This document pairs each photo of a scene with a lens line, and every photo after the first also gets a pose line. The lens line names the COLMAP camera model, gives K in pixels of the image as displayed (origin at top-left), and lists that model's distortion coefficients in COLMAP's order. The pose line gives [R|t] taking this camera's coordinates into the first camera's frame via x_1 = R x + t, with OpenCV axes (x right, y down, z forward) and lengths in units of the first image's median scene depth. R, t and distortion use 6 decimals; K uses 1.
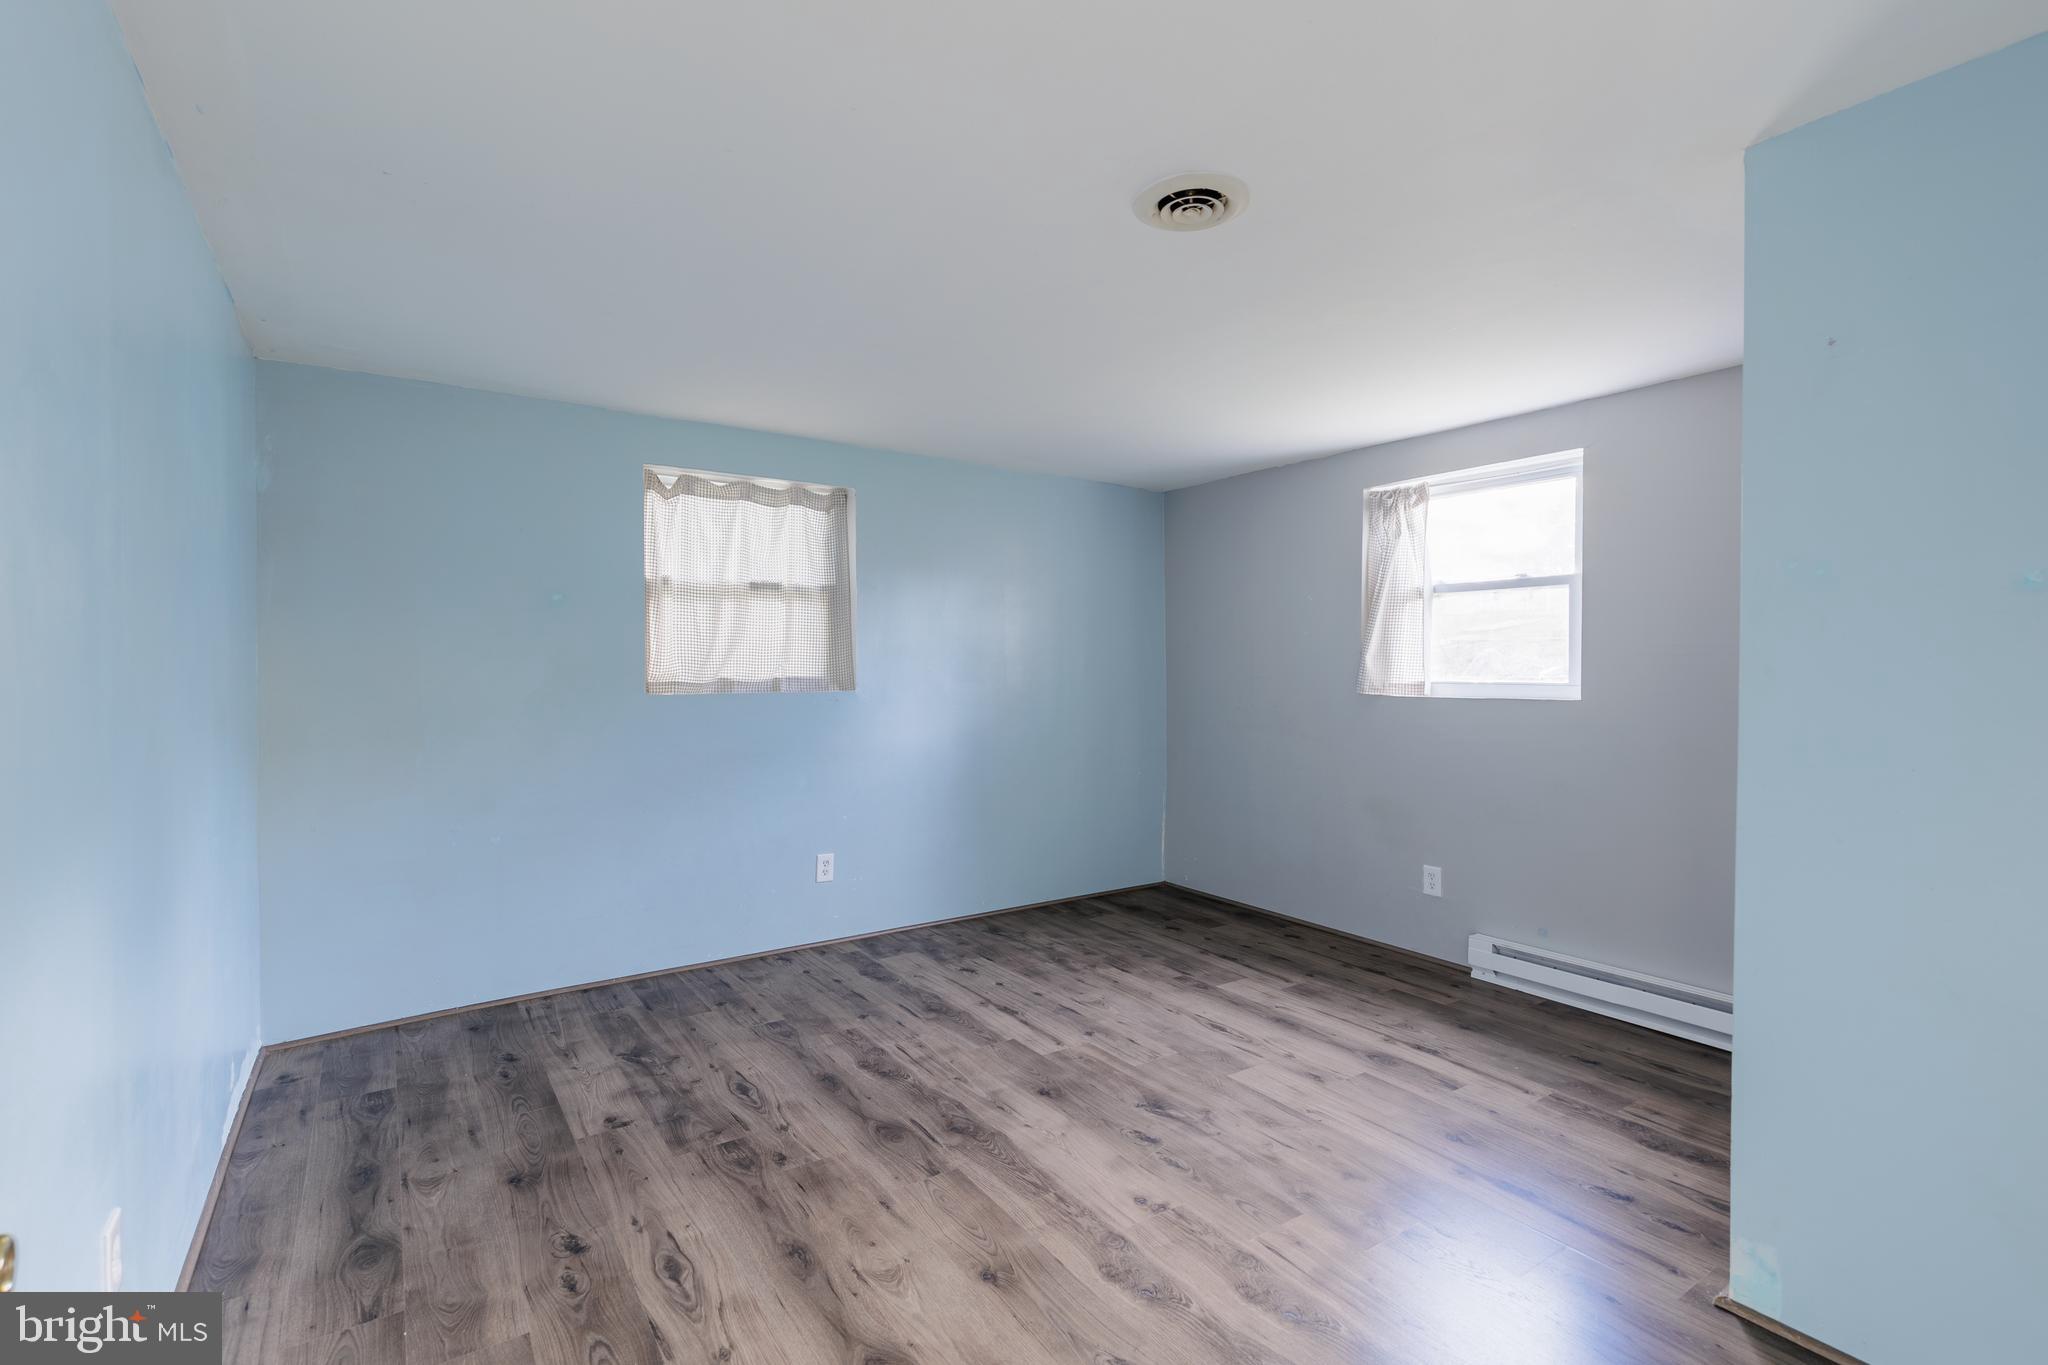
lens RADIAL K [[937.0, 0, 1027.8], [0, 937.0, 679.7], [0, 0, 1]] dist [0.015461, -0.007521]
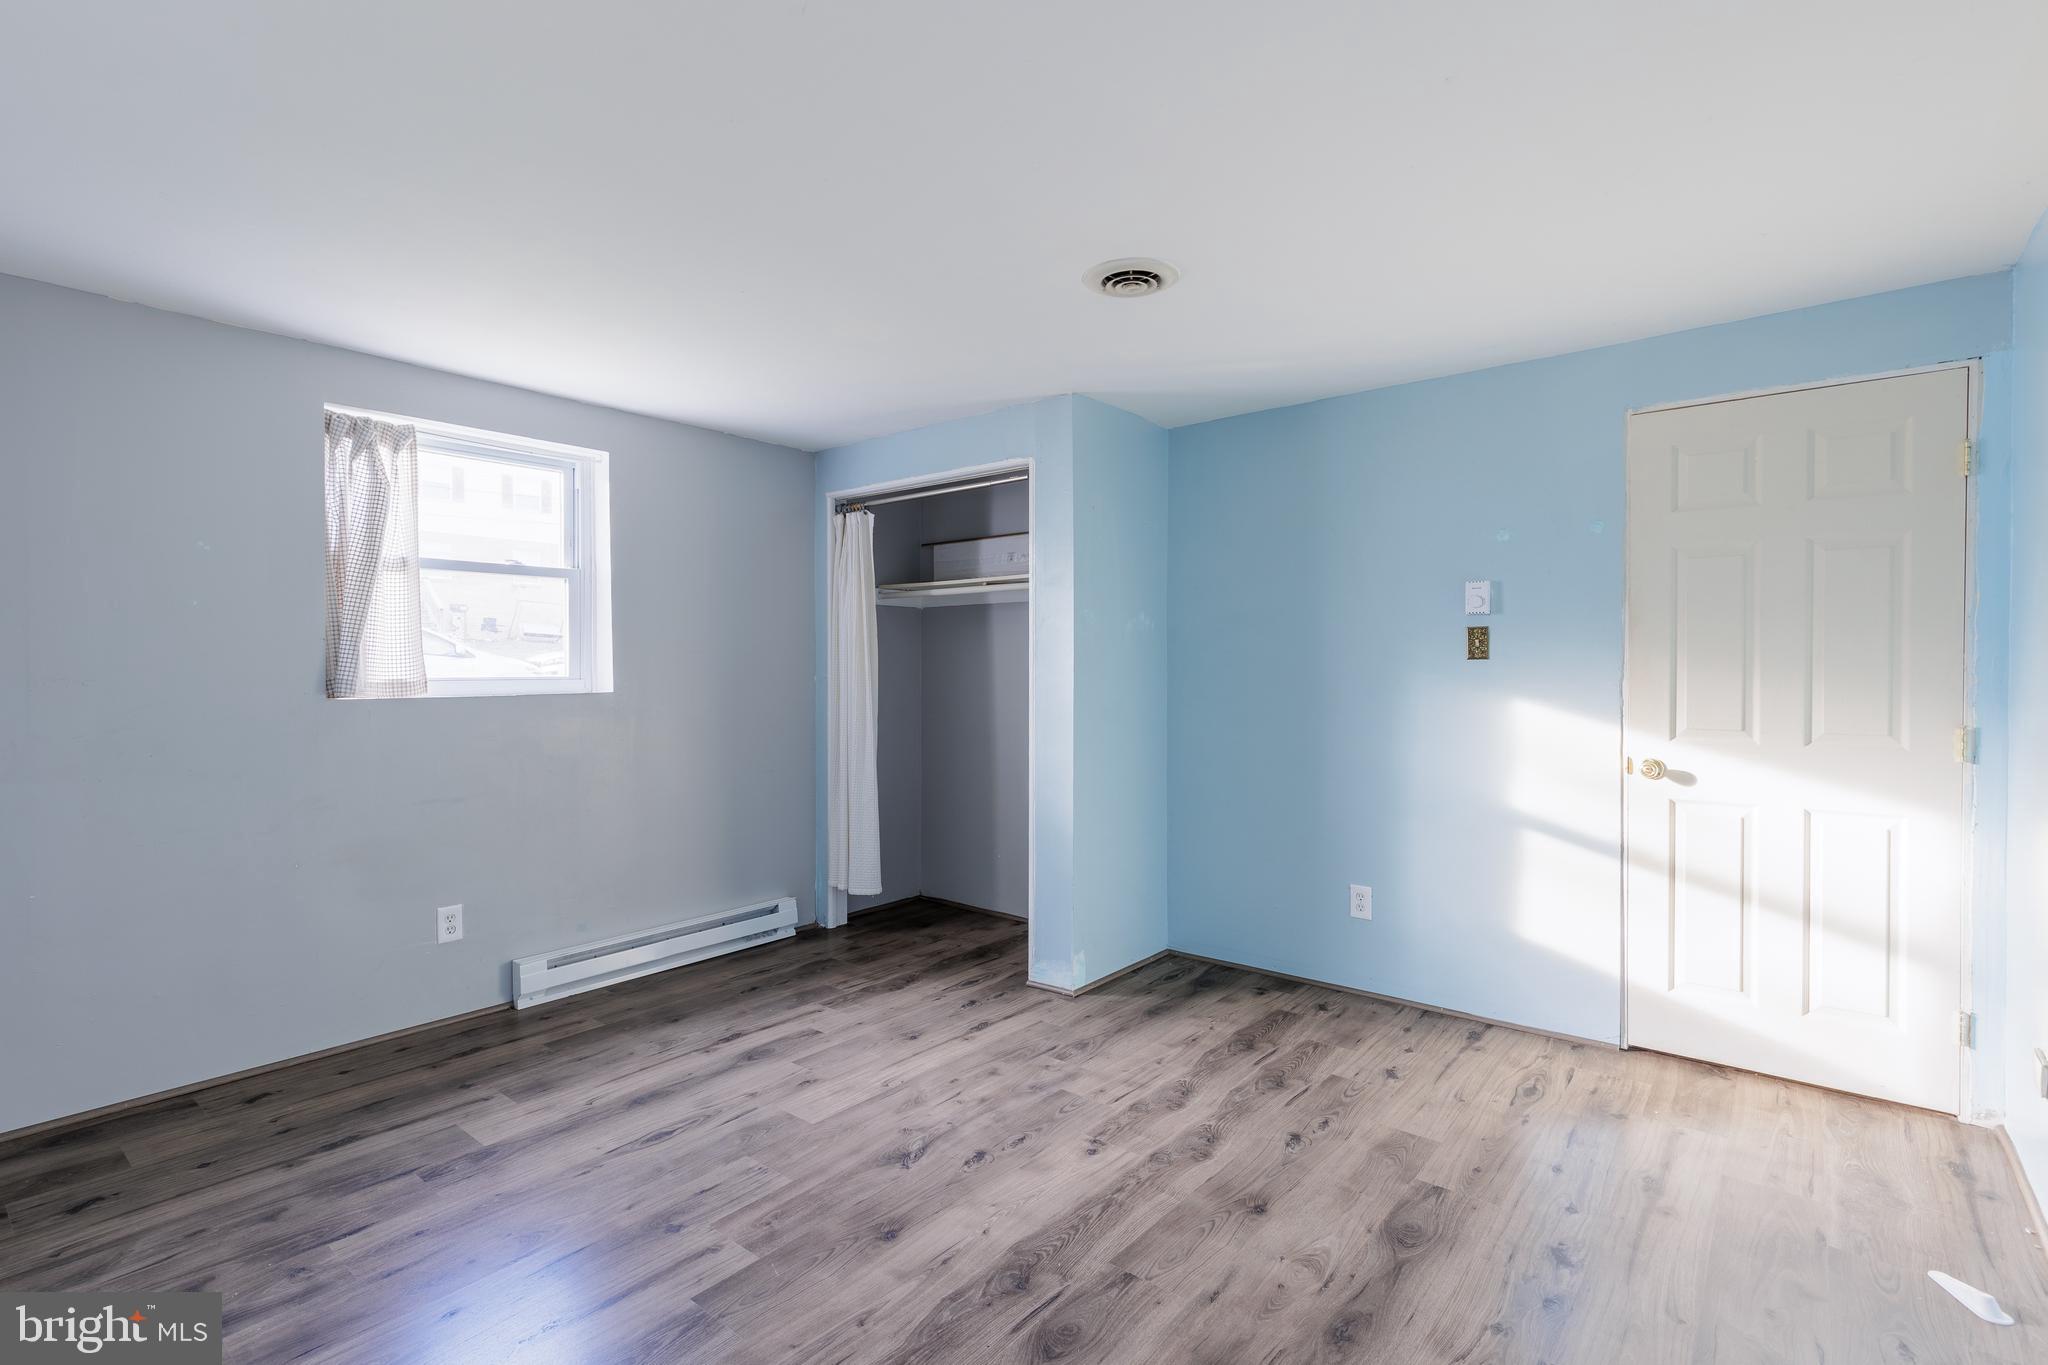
lens RADIAL K [[937.0, 0, 1027.8], [0, 937.0, 679.7], [0, 0, 1]] dist [0.015461, -0.007521]
pose [[-0.273474, -0.016529, 0.961737, -0.649265], [0.013169, 0.999694, 0.020926, -0.009989], [-0.961789, 0.018388, -0.273173, 0.986654]]
